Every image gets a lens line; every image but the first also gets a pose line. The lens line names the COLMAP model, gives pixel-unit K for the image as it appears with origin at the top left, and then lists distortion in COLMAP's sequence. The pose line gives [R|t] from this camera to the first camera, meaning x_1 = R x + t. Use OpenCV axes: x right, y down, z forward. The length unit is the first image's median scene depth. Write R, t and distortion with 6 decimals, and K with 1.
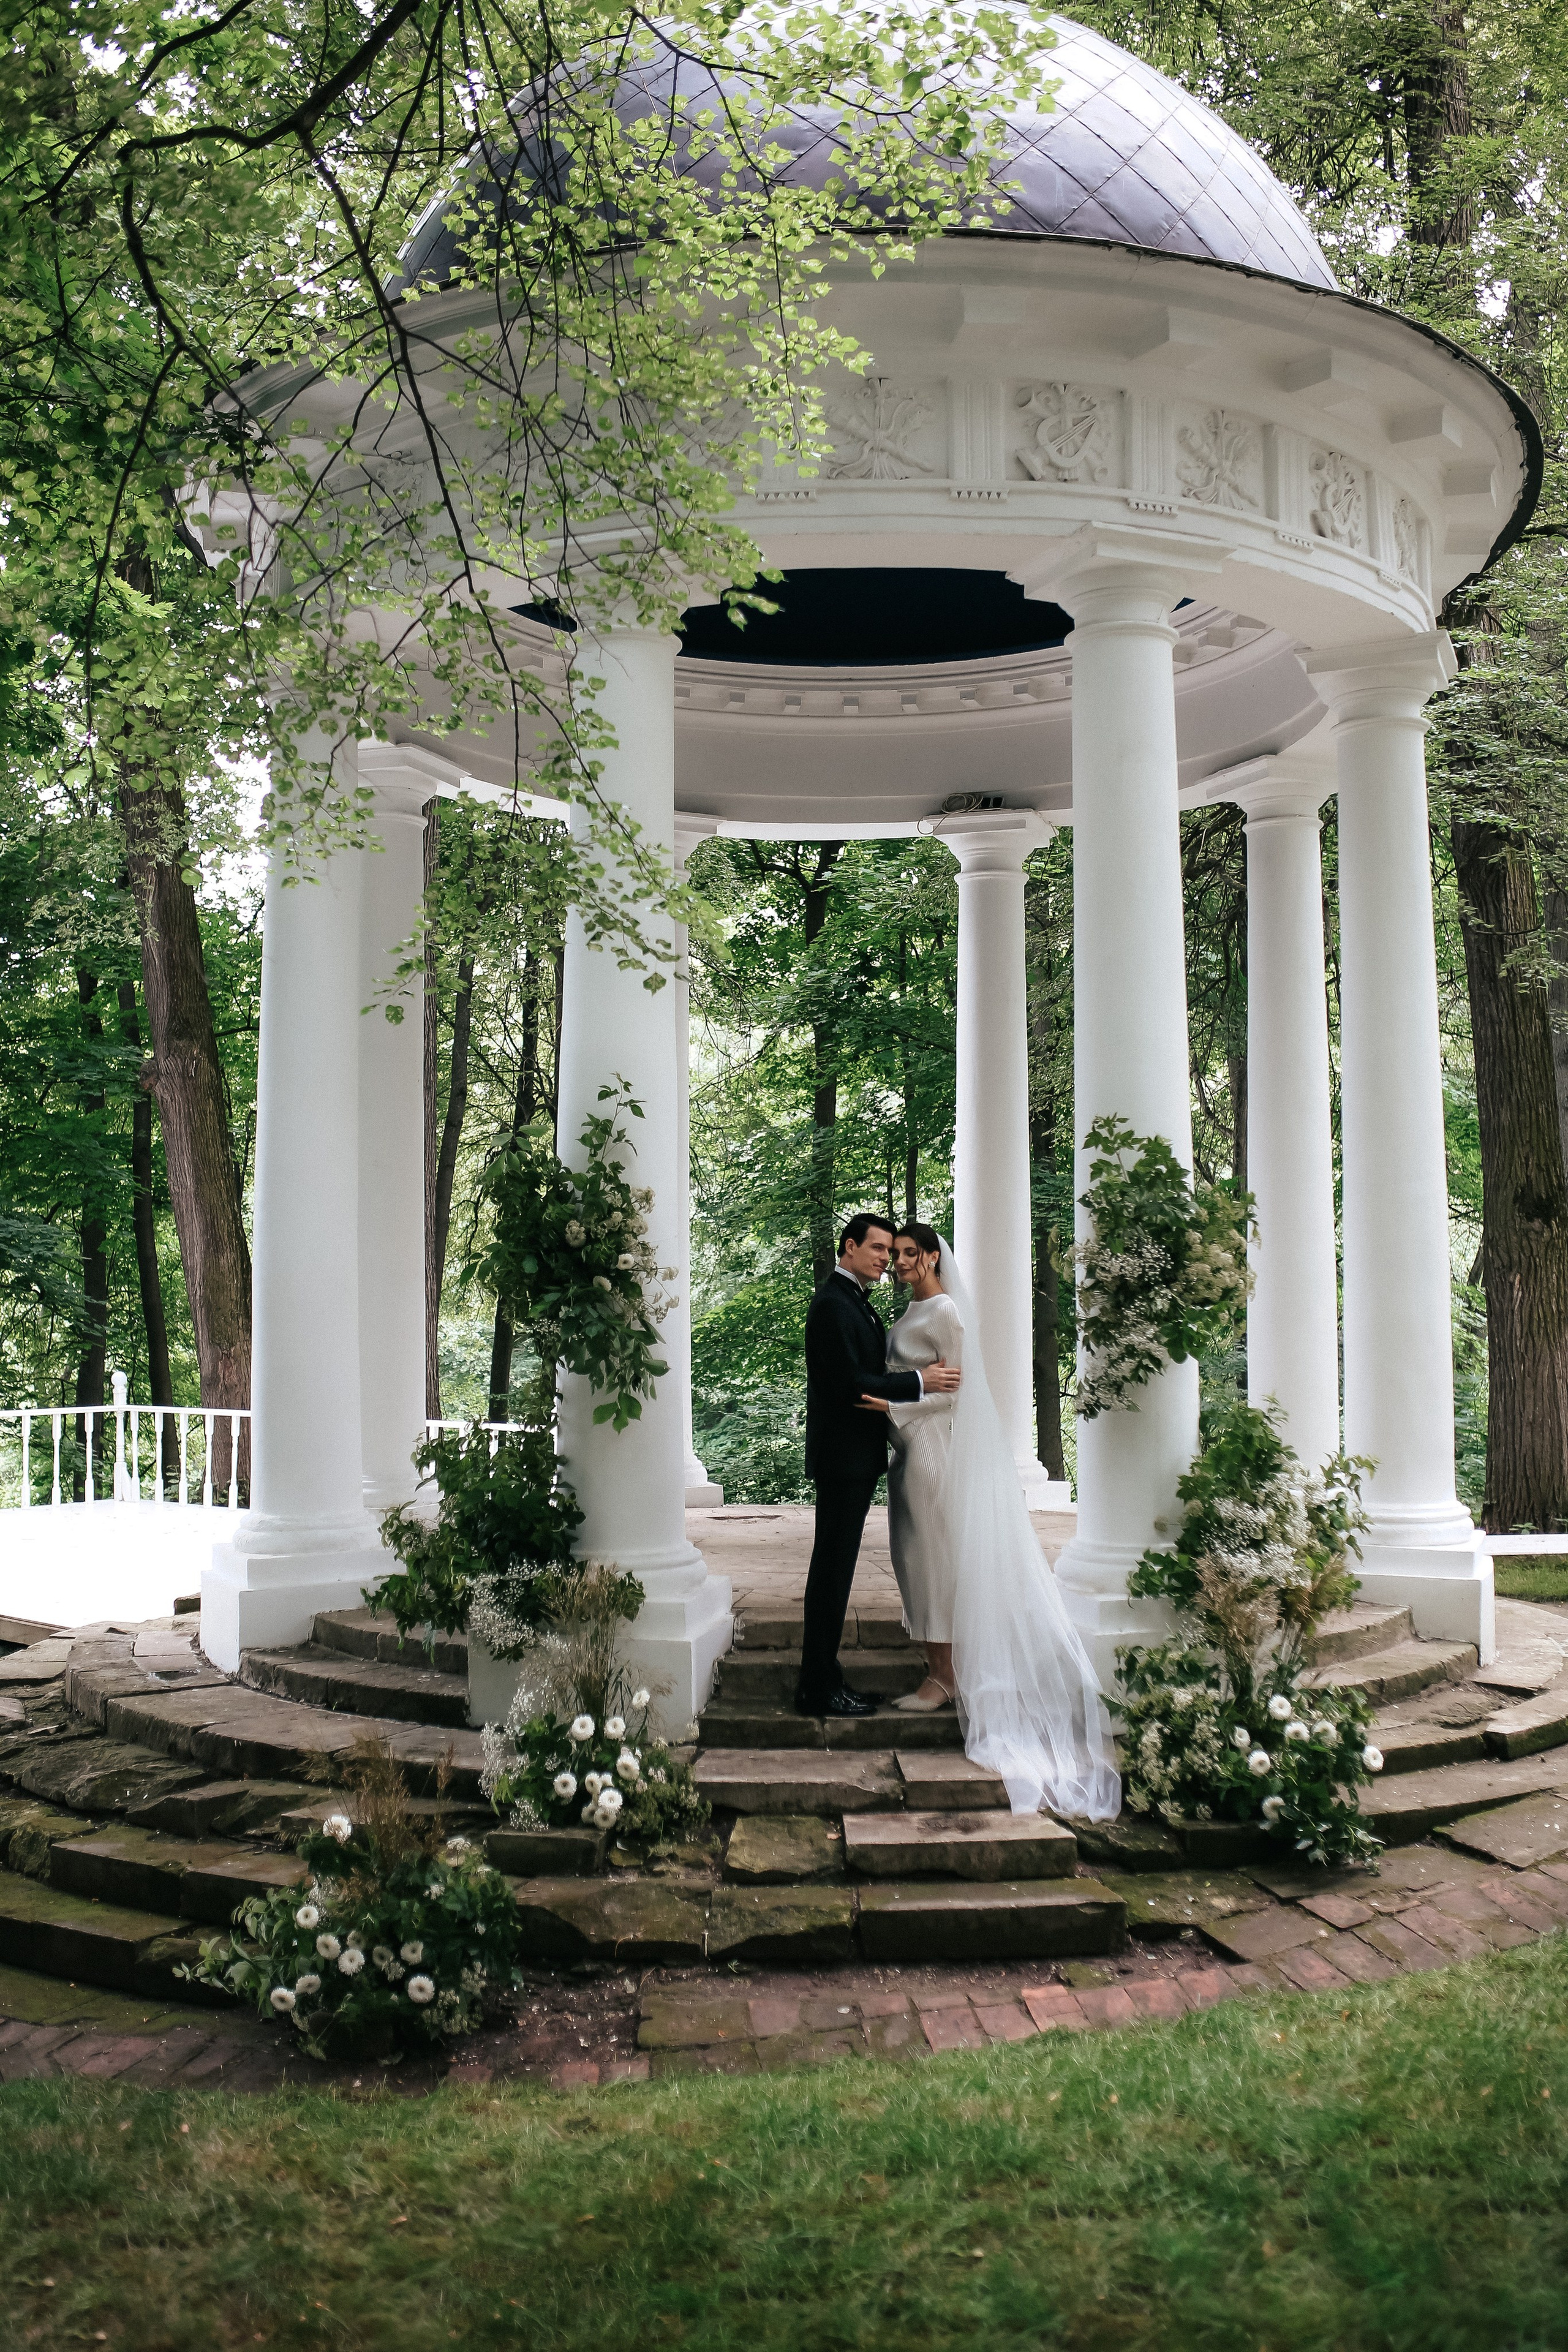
lens RADIAL K [[2254.3, 0, 787.1], [0, 2254.3, 1181.1], [0, 0, 1]] dist [-0.068480, 0.082295]
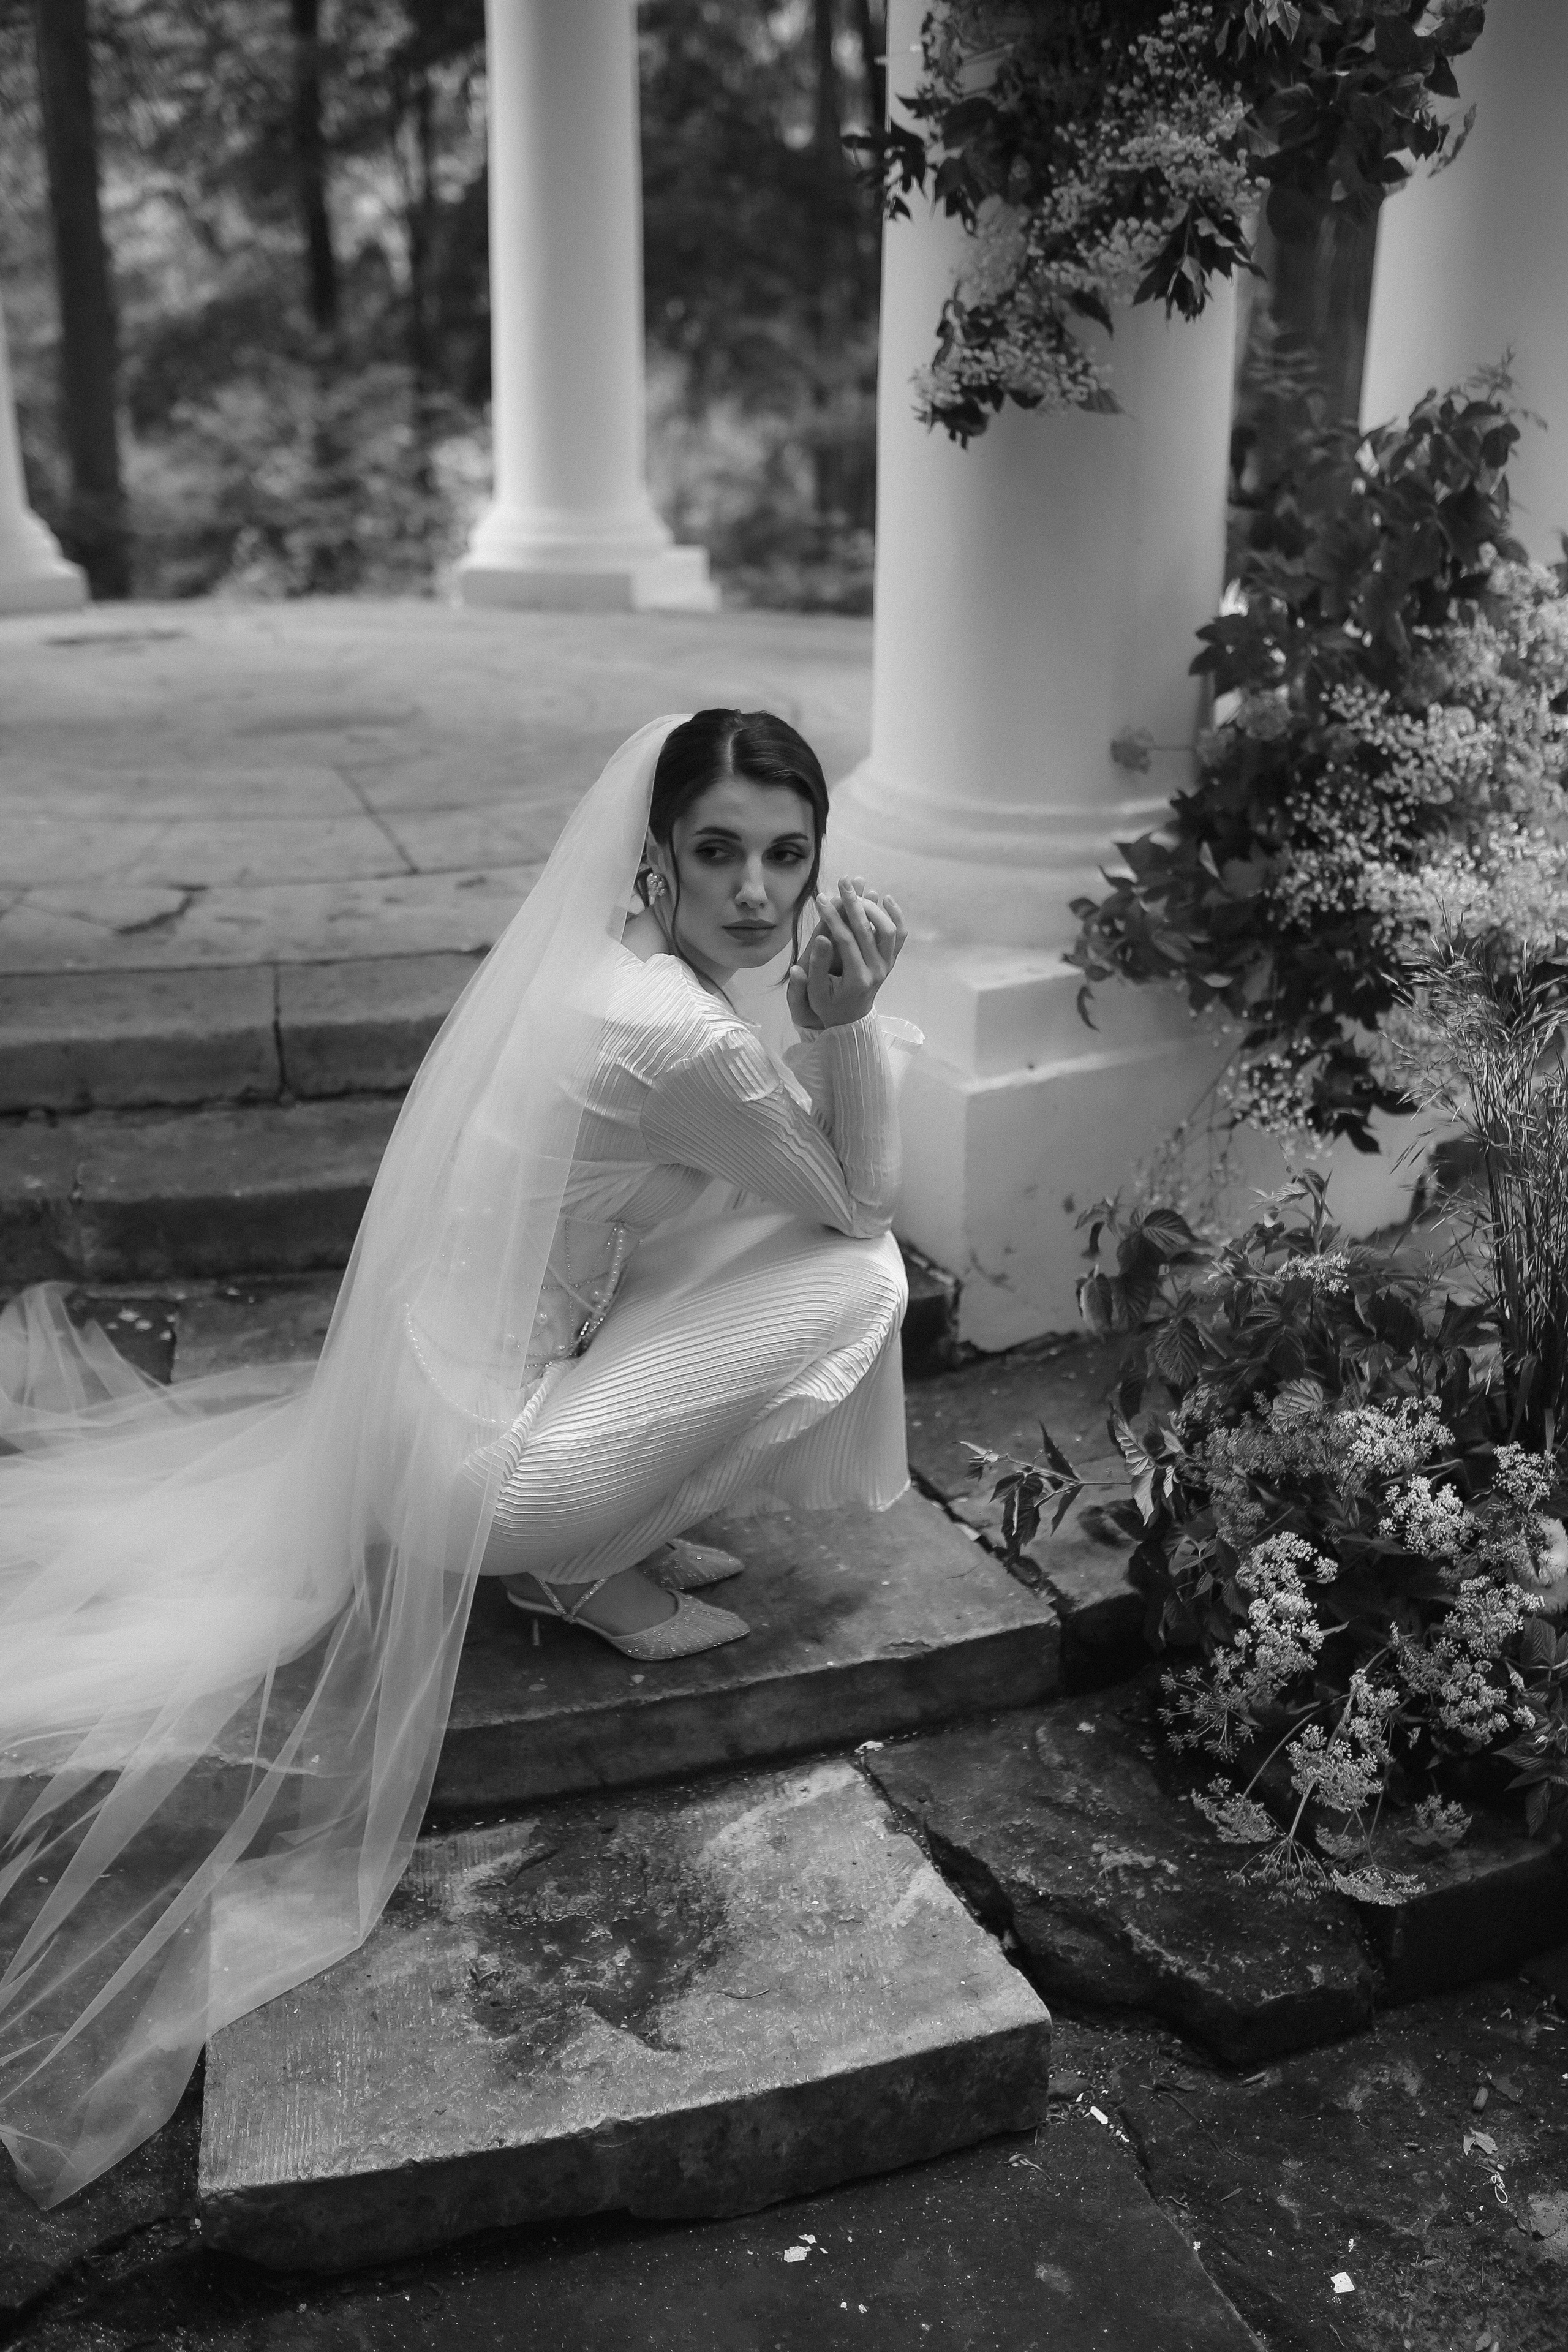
lens RADIAL K [[2264.0, 0, 778.9], [0, 2264.0, 1188.6], [0, 0, 1]] dist [-0.075860, 0.108225]
pose [[0.980638, -0.065296, 0.184625, 0.044647], [-0.016718, 0.911420, 0.411138, 0.074434], [-0.195116, -0.406264, 0.892681, 0.697749]]
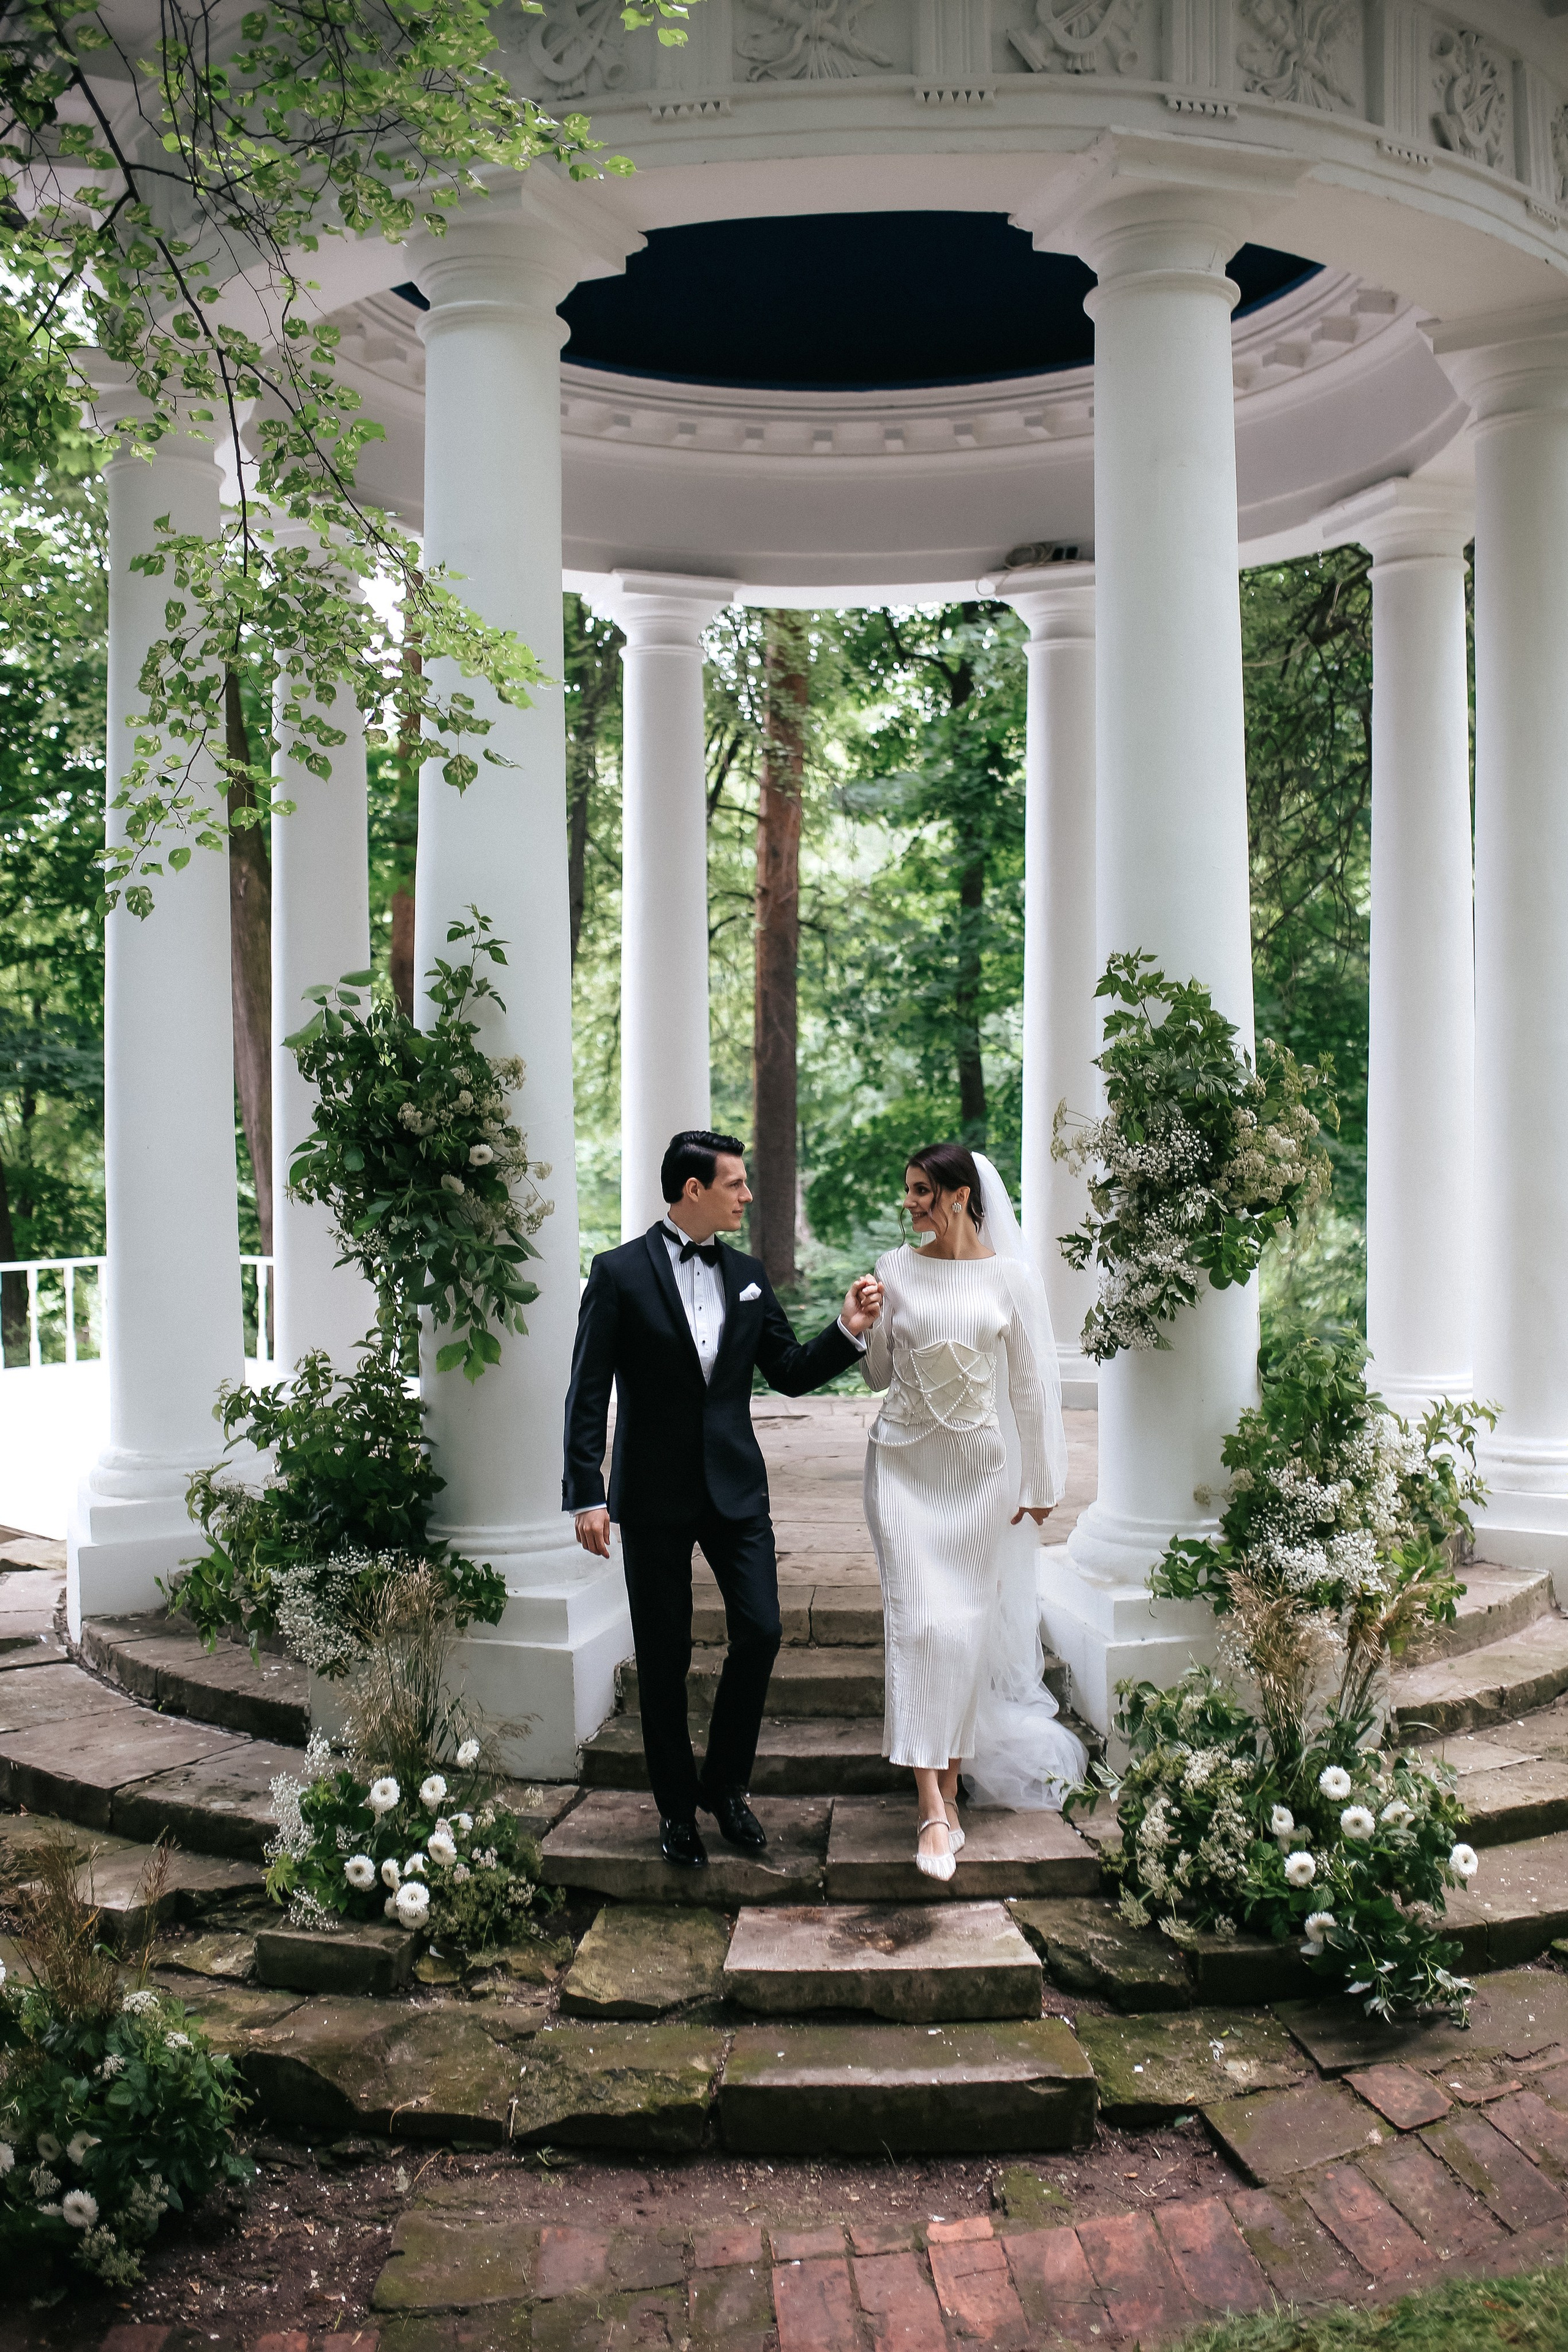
lens RADIAL K [[2264.0, 0, 778.9], [0, 2264.0, 1188.6], [0, 0, 1]] dist [-0.075860, 0.108225]
pose [[0.996315, -0.005456, -0.085593, 0.094024], [0.013153, 0.995889, 0.089621, -0.020346], [0.084752, -0.090417, 0.992291, 0.256998]]
